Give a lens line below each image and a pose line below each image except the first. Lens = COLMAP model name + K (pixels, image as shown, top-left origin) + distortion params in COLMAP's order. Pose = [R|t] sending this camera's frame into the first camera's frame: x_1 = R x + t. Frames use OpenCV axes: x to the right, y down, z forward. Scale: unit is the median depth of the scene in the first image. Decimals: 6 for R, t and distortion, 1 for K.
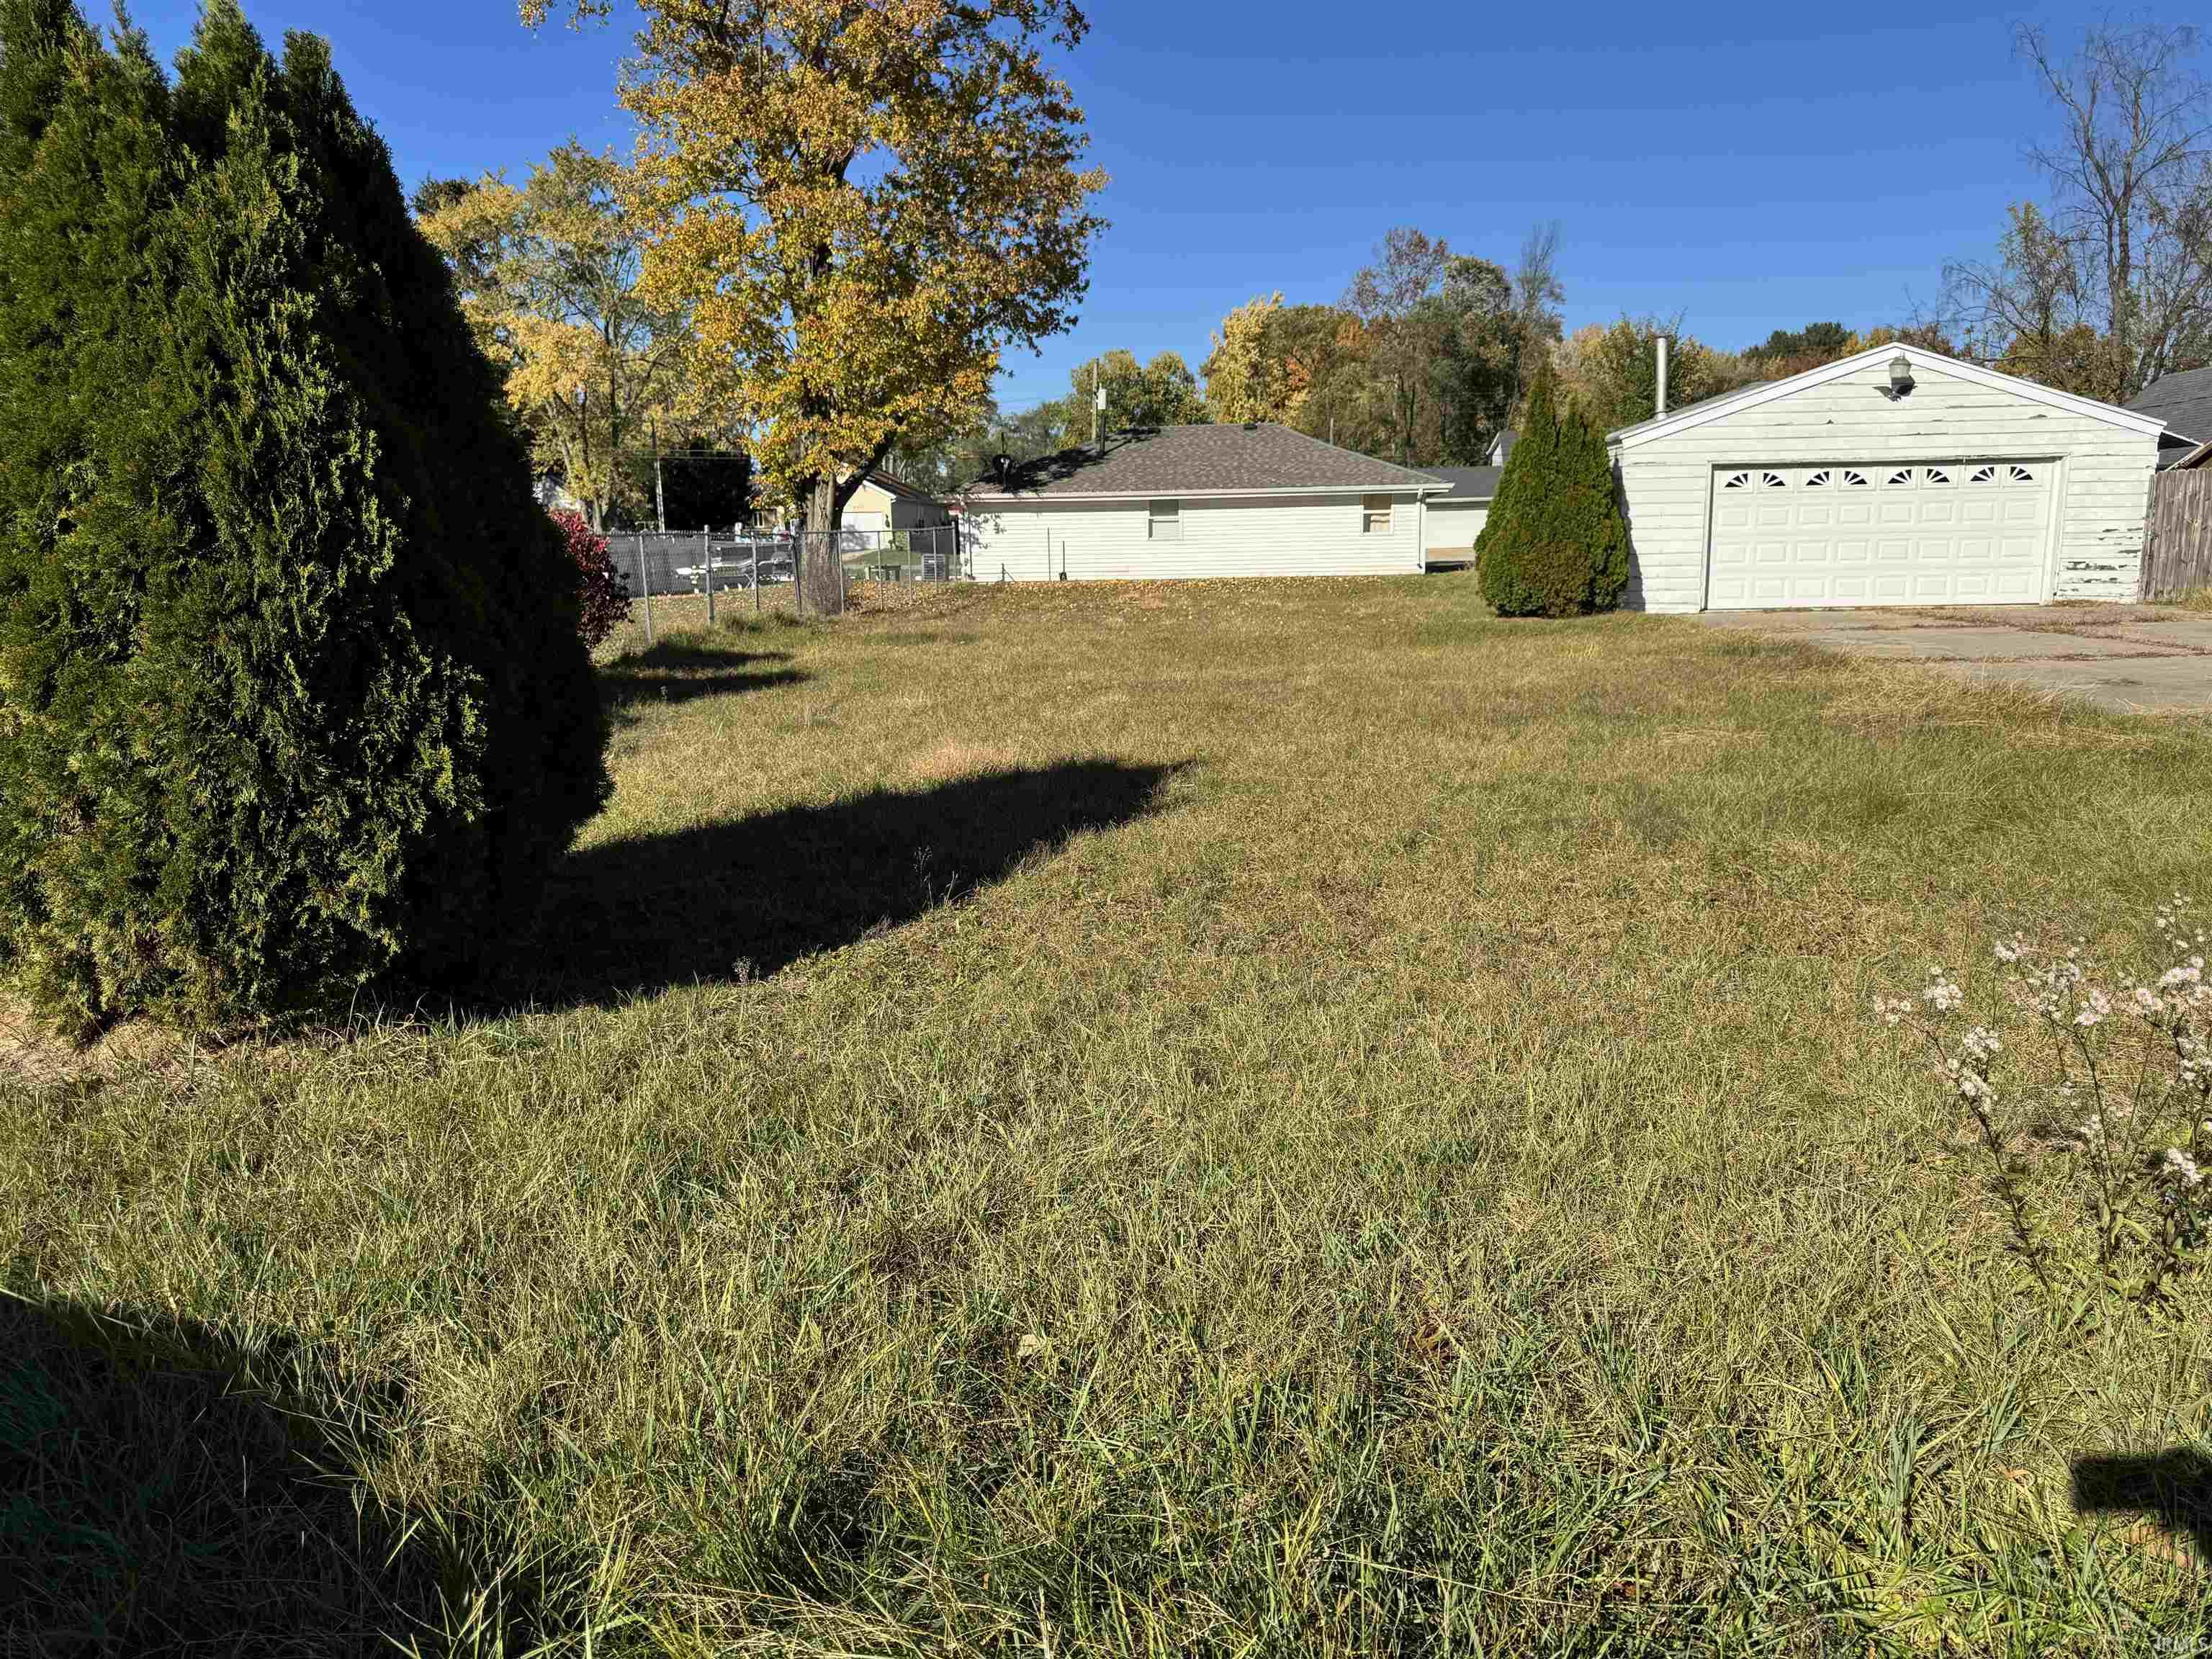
lens RADIAL K [[1593.5, 0, 1077.1], [0, 1593.5, 874.8], [0, 0, 1]] dist [0.009055, -0.038066]
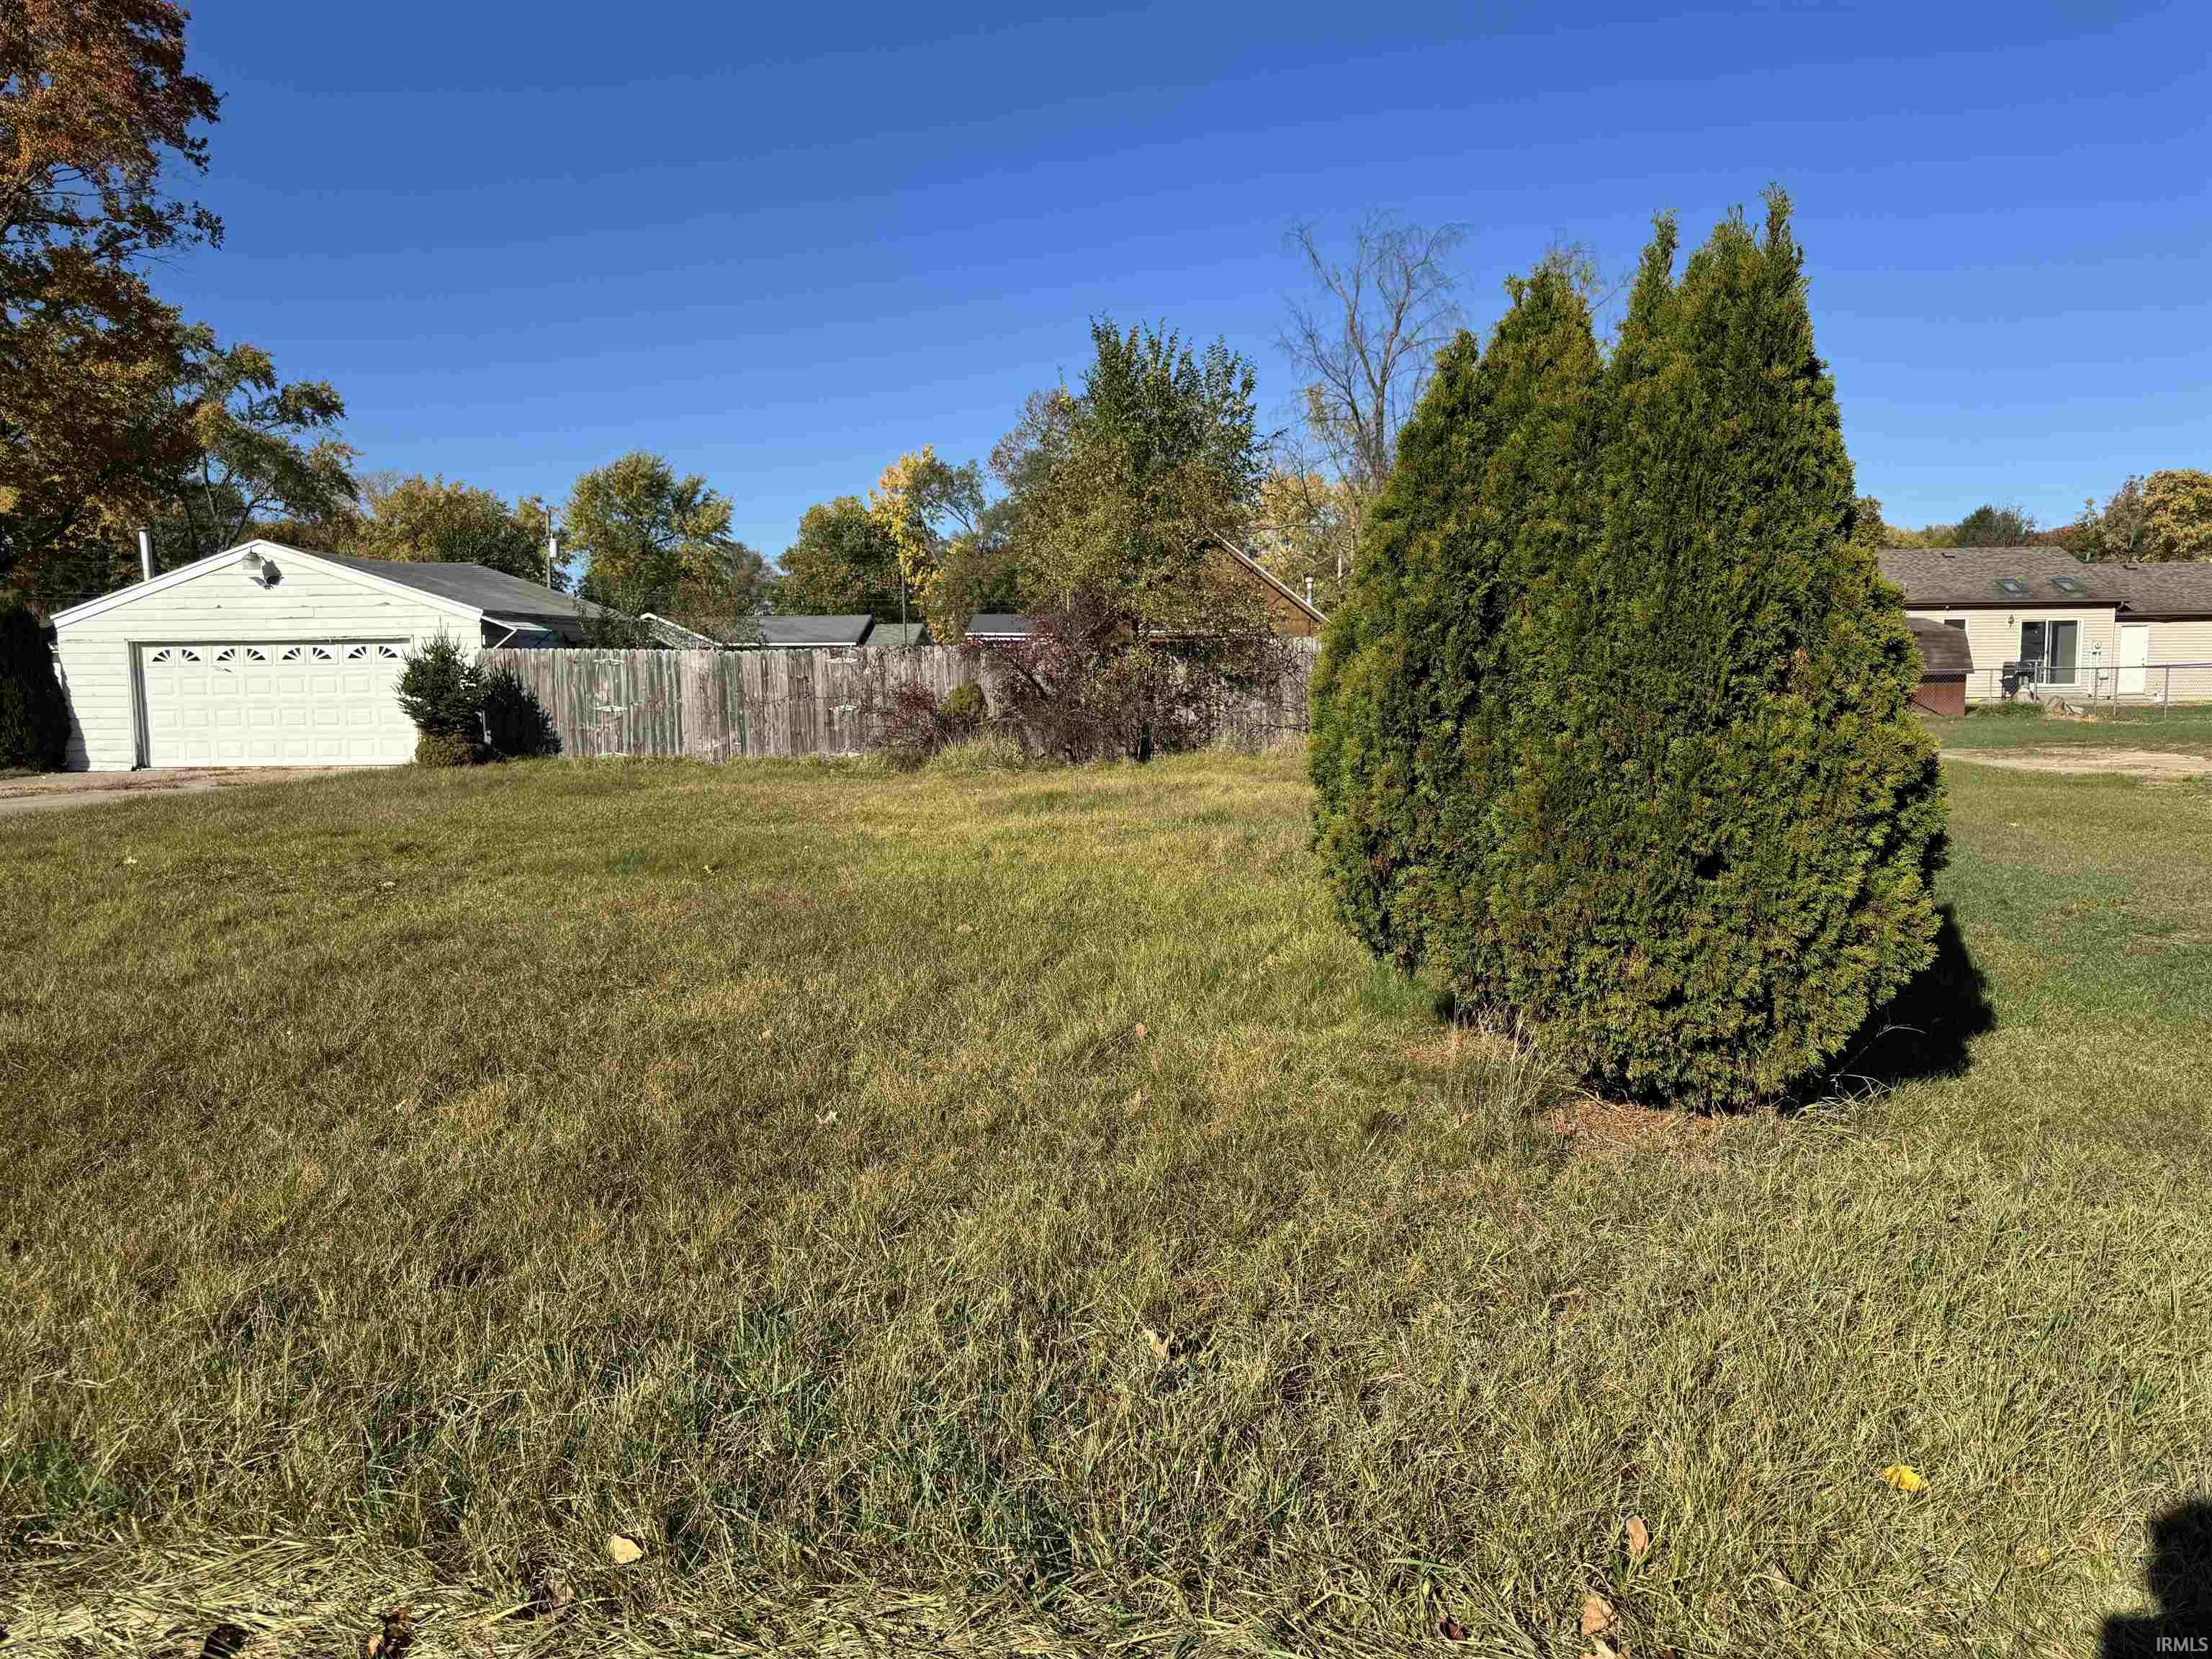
lens RADIAL K [[1561.4, 0, 1130.2], [0, 1561.4, 834.4], [0, 0, 1]] dist [0.070934, -0.102950]
pose [[0.999547, 0.007385, 0.029161, 1.073607], [-0.004490, 0.995164, -0.098123, -0.012993], [-0.029745, 0.097948, 0.994747, -0.129744]]
